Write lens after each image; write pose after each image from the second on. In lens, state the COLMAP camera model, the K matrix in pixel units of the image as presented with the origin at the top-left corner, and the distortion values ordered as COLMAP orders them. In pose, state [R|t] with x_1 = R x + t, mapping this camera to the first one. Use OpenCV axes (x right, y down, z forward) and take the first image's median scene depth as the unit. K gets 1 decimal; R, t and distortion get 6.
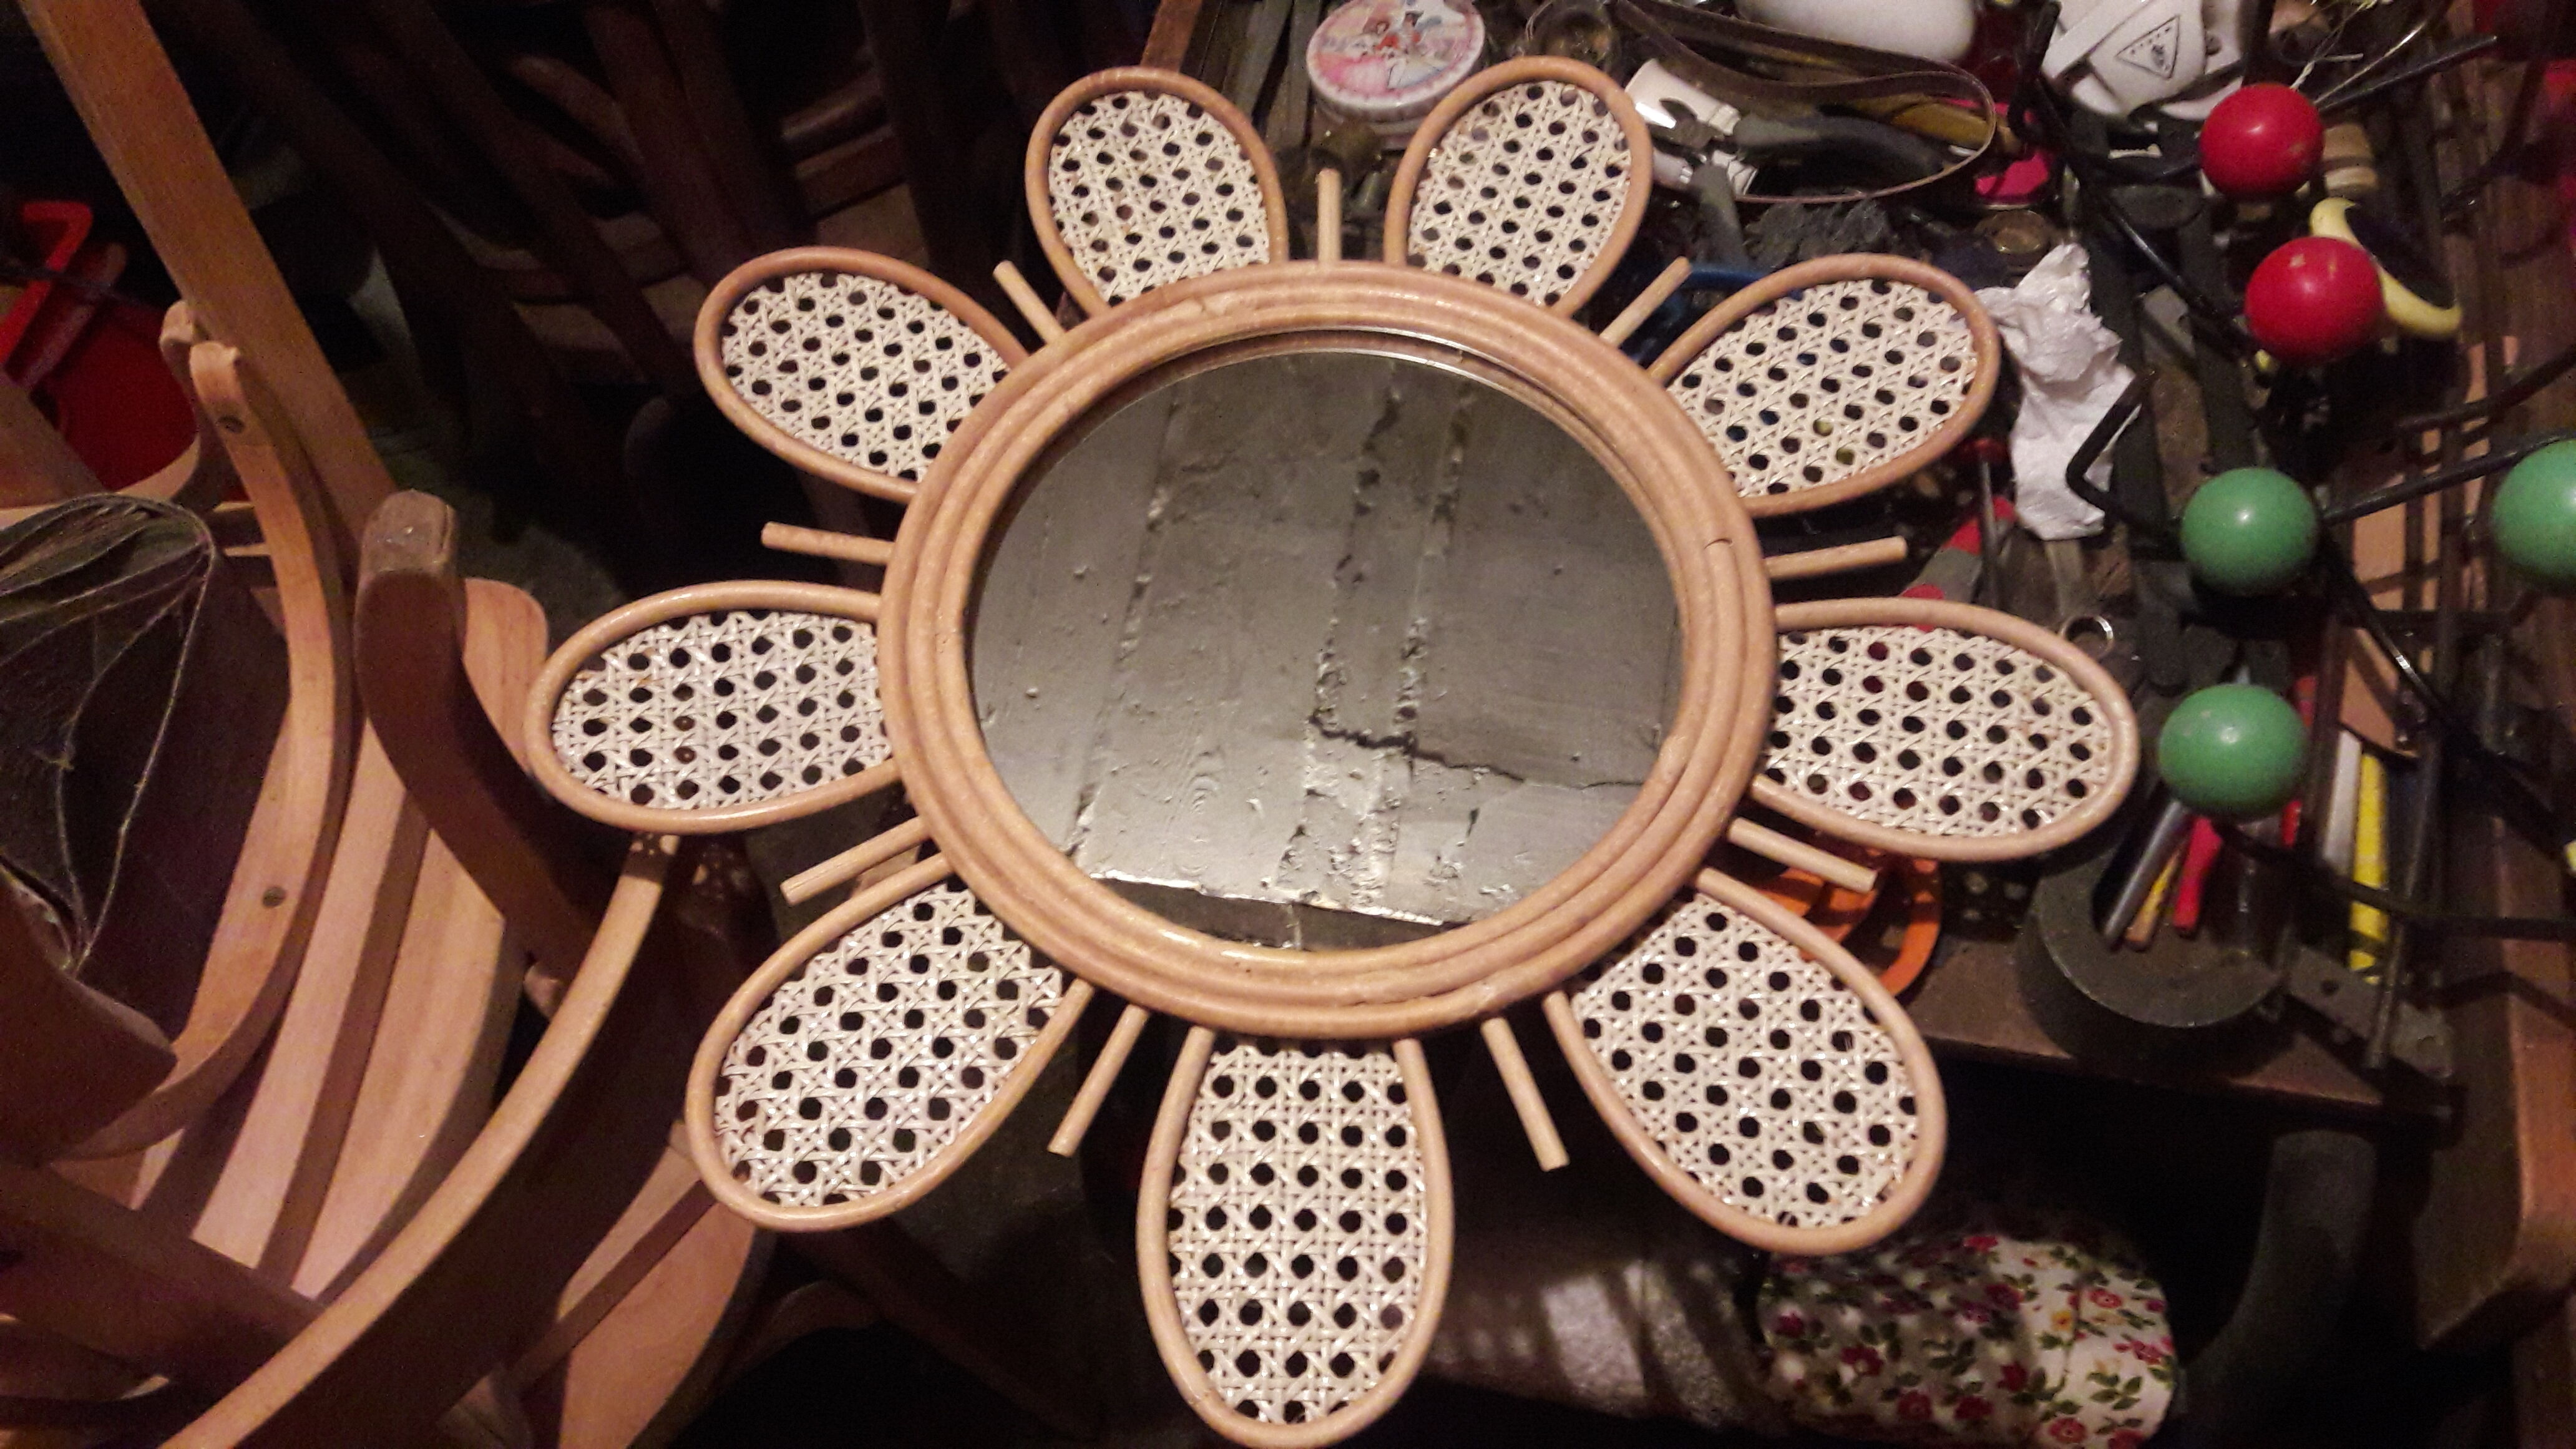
lens RADIAL K [[2170.0, 0, 1292.6], [0, 2170.0, 714.1], [0, 0, 1]] dist [0.014859, -0.052837]
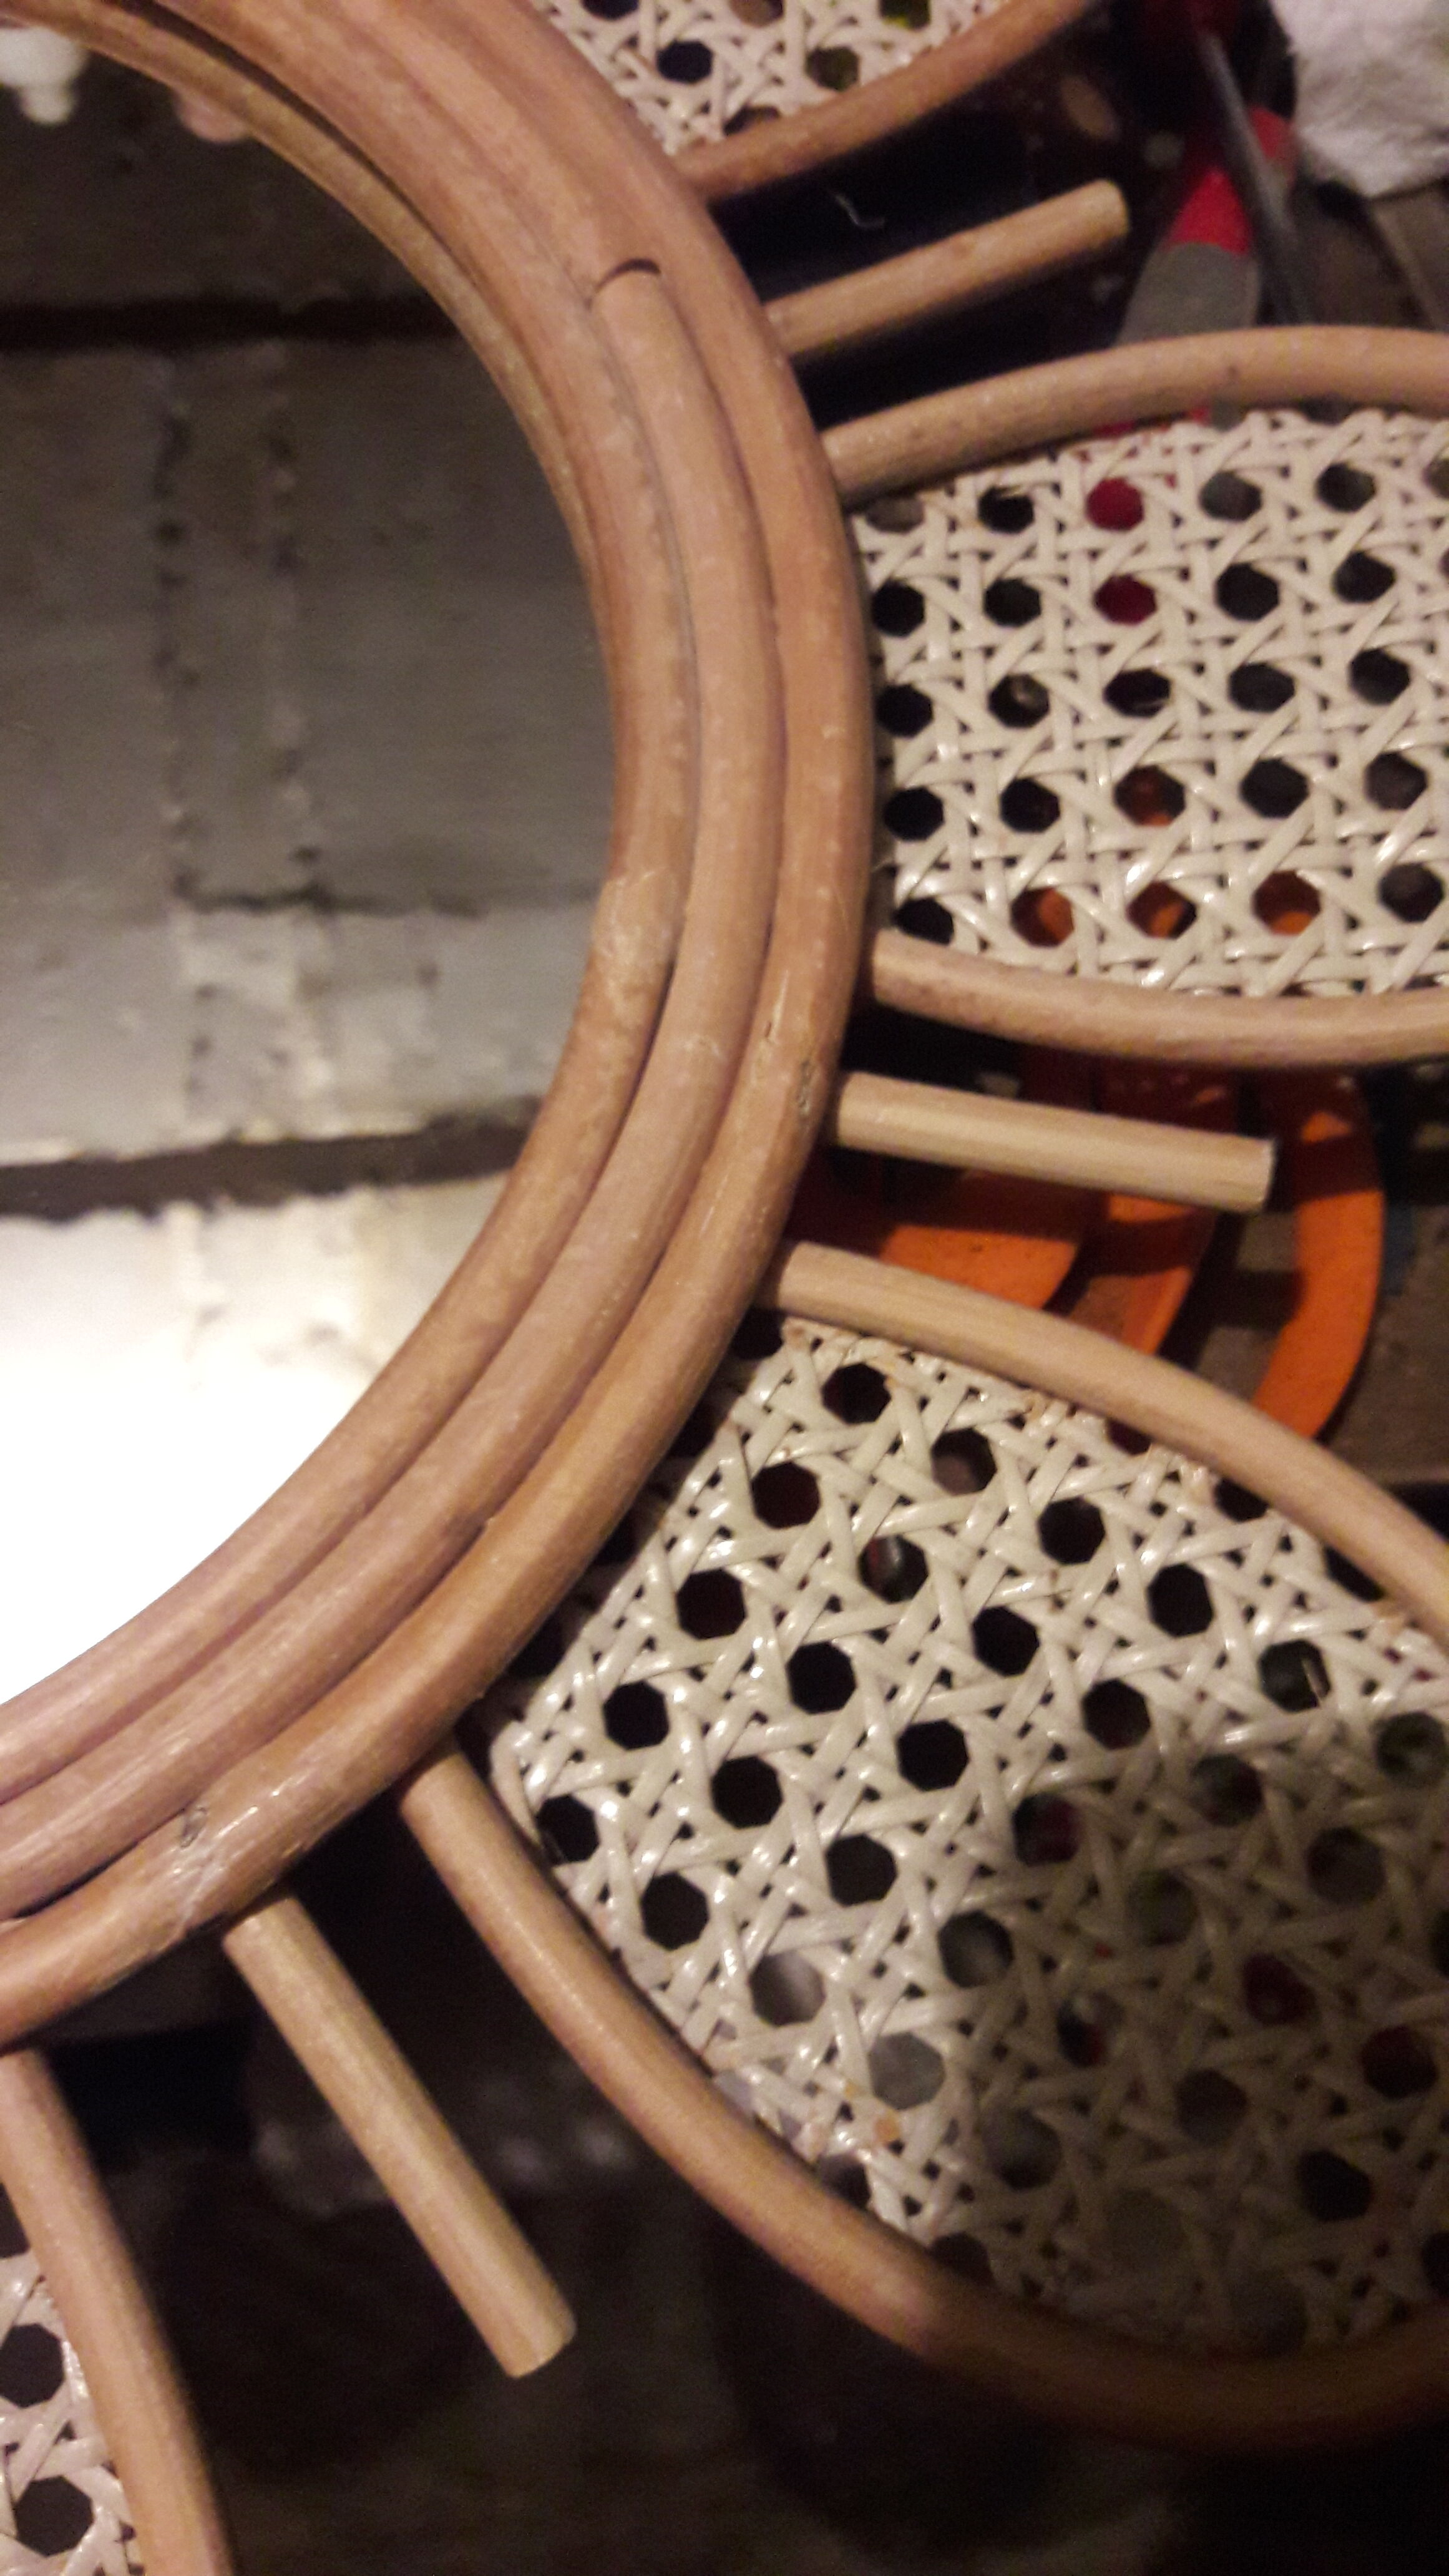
lens RADIAL K [[2170.0, 0, 701.8], [0, 2170.0, 1288.4], [0, 0, 1]] dist [0.014859, -0.052837]
pose [[0.959161, -0.248612, 0.134917, 0.121826], [0.213608, 0.949295, 0.230676, -0.003406], [-0.185425, -0.192436, 0.963632, 0.635875]]
